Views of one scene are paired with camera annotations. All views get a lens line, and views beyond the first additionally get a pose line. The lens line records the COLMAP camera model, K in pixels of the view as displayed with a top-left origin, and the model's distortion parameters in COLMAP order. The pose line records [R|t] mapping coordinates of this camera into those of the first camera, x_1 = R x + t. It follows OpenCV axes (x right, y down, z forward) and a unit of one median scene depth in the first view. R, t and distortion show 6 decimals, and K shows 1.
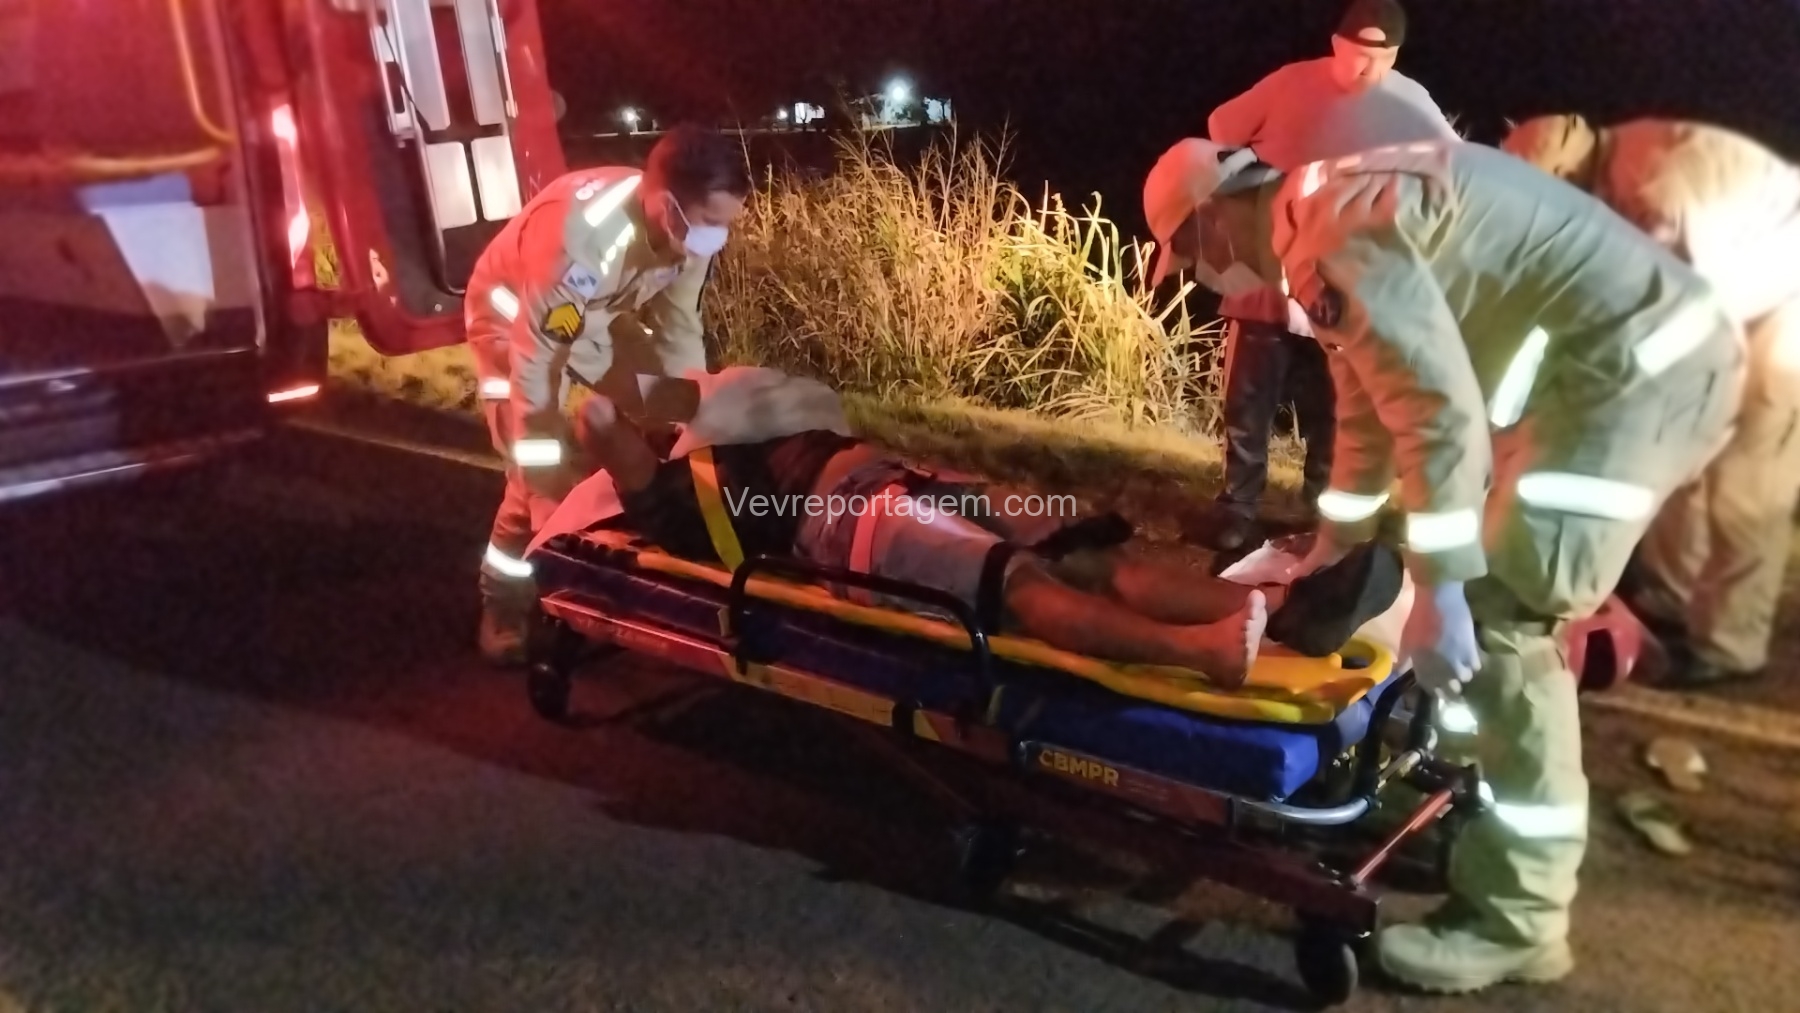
lens RADIAL K [[1479.3, 0, 899.4], [0, 1479.3, 517.2], [0, 0, 1]] dist [0.077121, -0.144400]
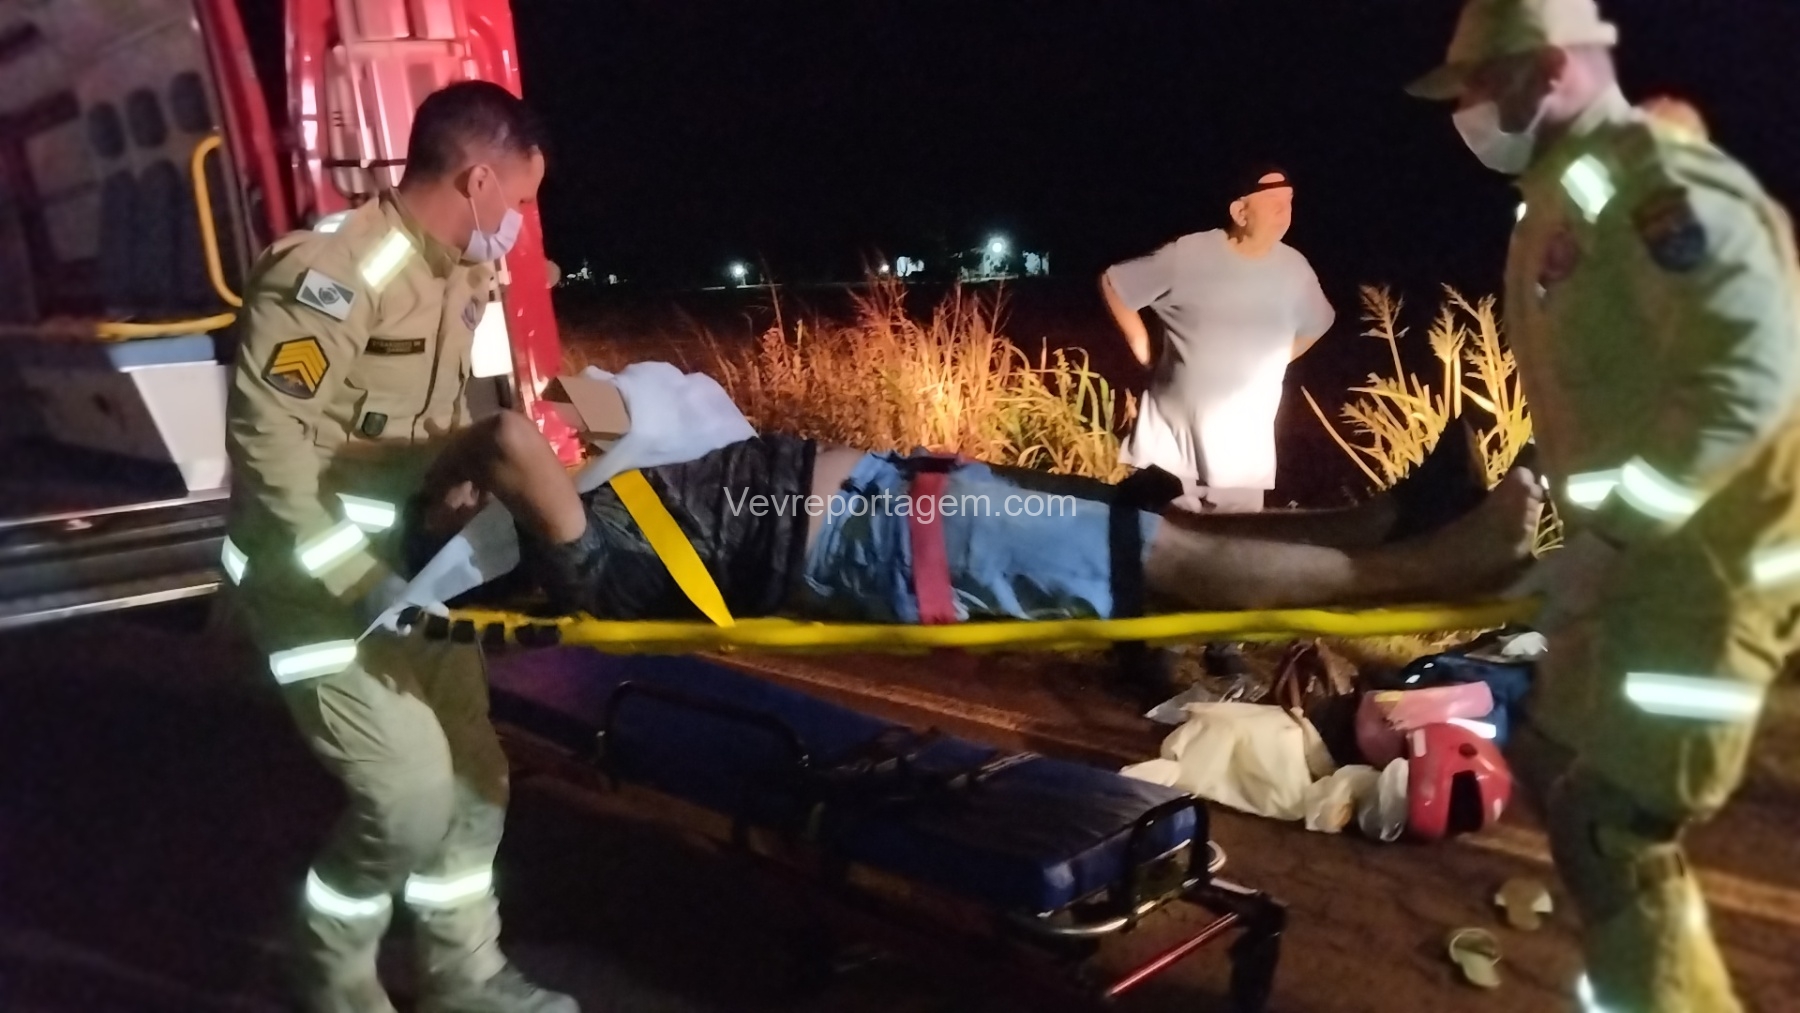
lens RADIAL K [[1479.3, 0, 897.1], [0, 1479.3, 512.7], [0, 0, 1]] dist [0.077121, -0.144400]
pose [[0.997400, 0.007290, -0.071699, 0.108909], [-0.014433, 0.994921, -0.099614, 0.004274], [0.070609, 0.100390, 0.992440, -0.052112]]
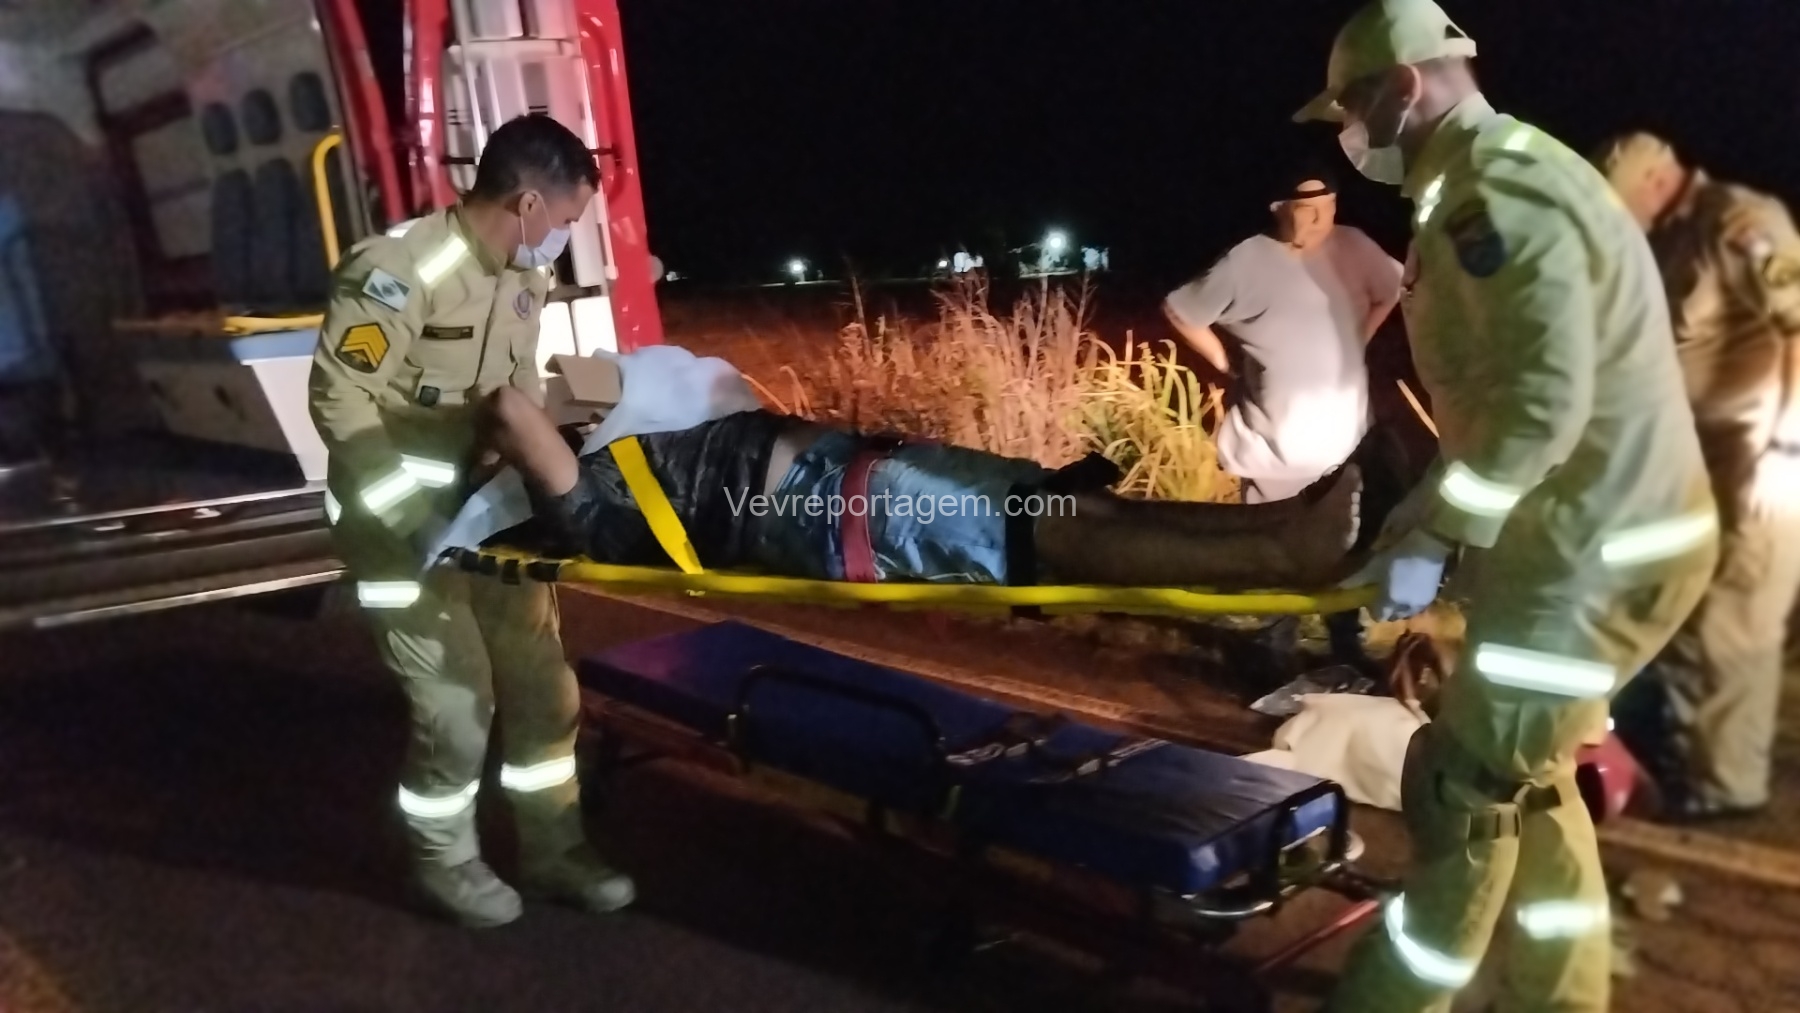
lens RADIAL K [[1479.3, 0, 900.6], [0, 1479.3, 507.7], [0, 0, 1]] dist [0.077121, -0.144400]
pose [[0.994259, 0.009845, -0.106547, 0.077022], [-0.020532, 0.994808, -0.099672, 0.009187], [0.105013, 0.101287, 0.989299, -0.064007]]
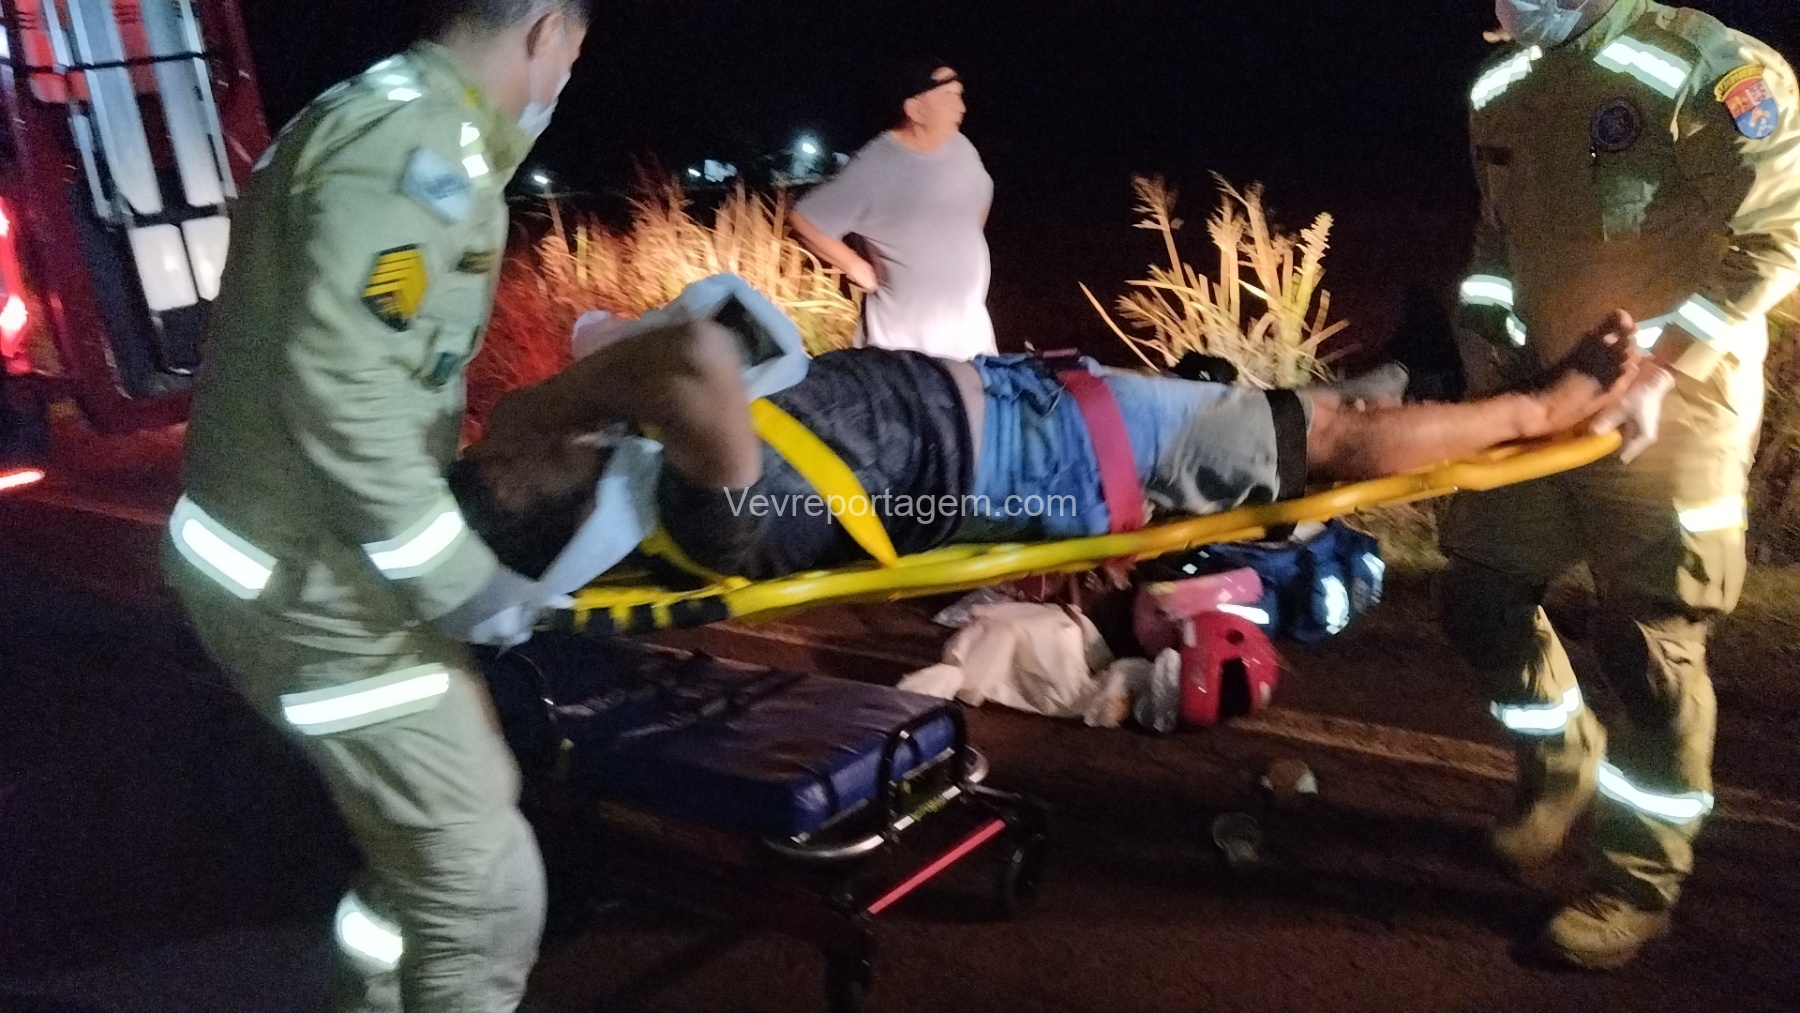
lens RADIAL K [[1479.3, 0, 901.0], [0, 1479.3, 515.5], [0, 0, 1]] dist [0.077121, -0.144400]
pose [[0.998161, -0.040939, 0.044705, 0.140743], [0.042444, 0.998545, -0.033258, 0.000030], [-0.043279, 0.035094, 0.998446, -0.025940]]
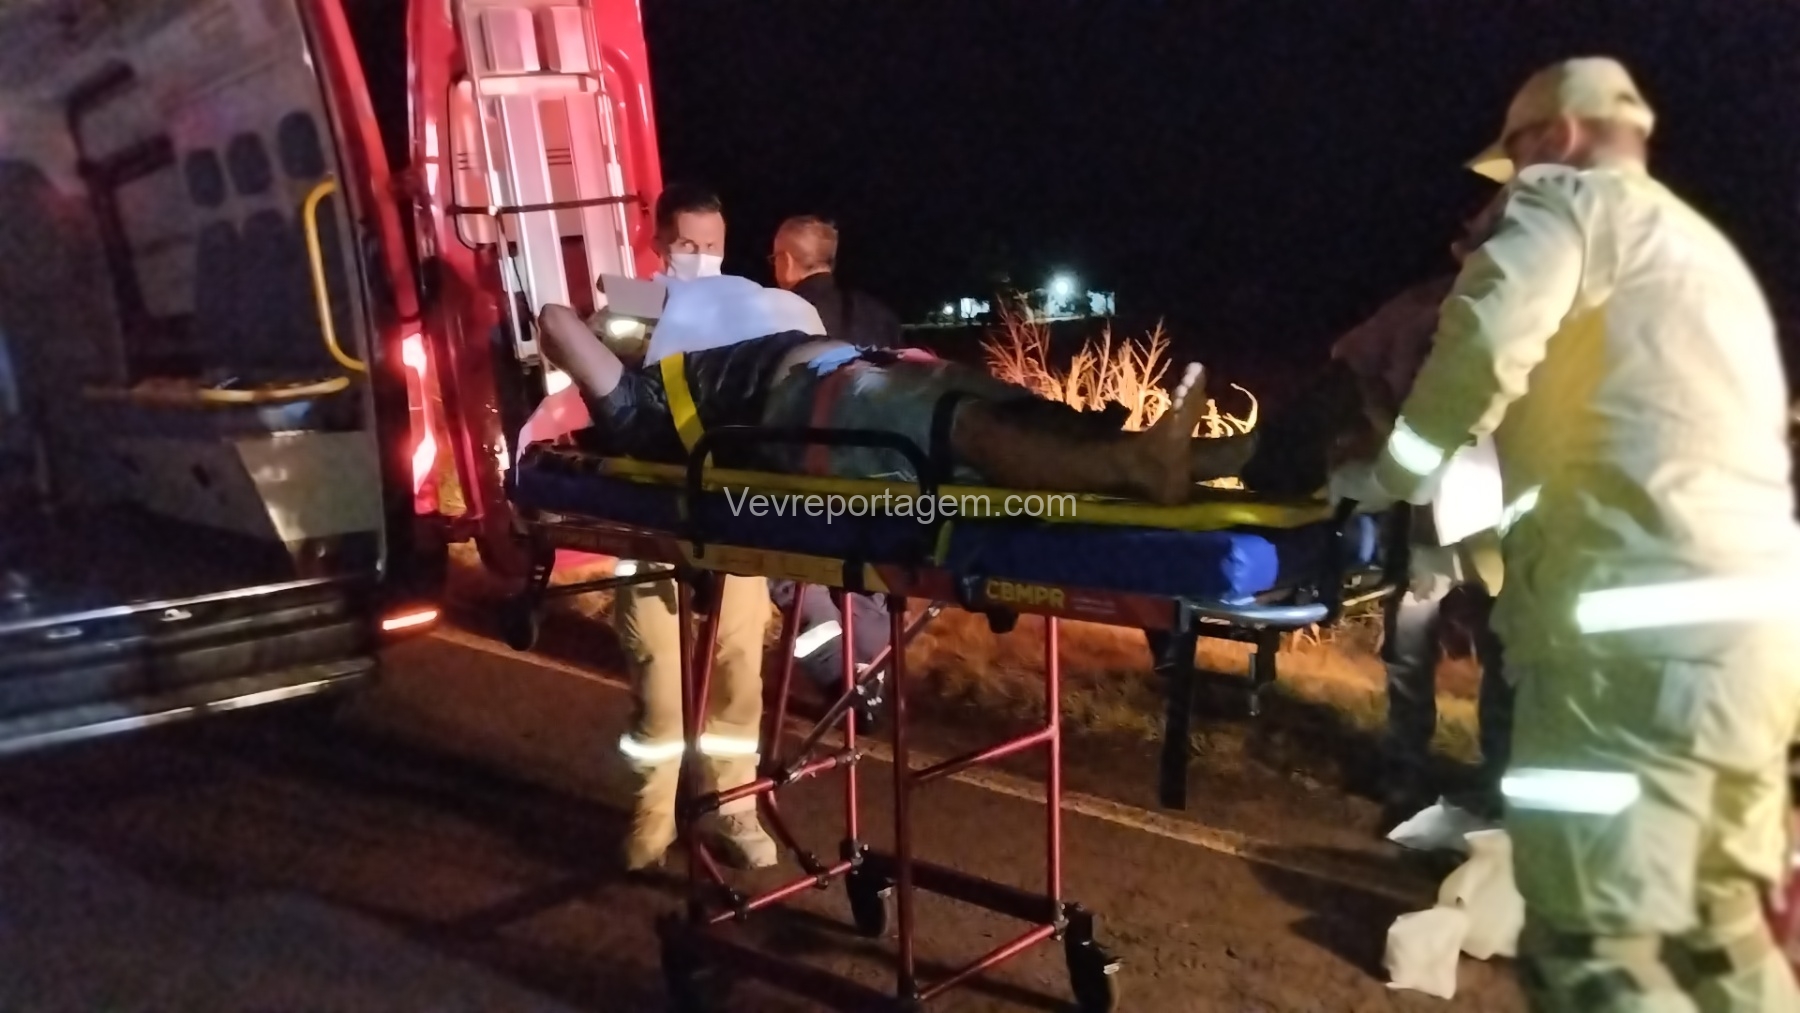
lens RADIAL K [[1479.3, 0, 894.9], [0, 1479.3, 510.8], [0, 0, 1]] dist [0.077121, -0.144400]
pose [[0.993544, 0.002138, -0.113423, 0.022584], [-0.016645, 0.991749, -0.127108, -0.033411], [0.112215, 0.128175, 0.985383, 0.057379]]
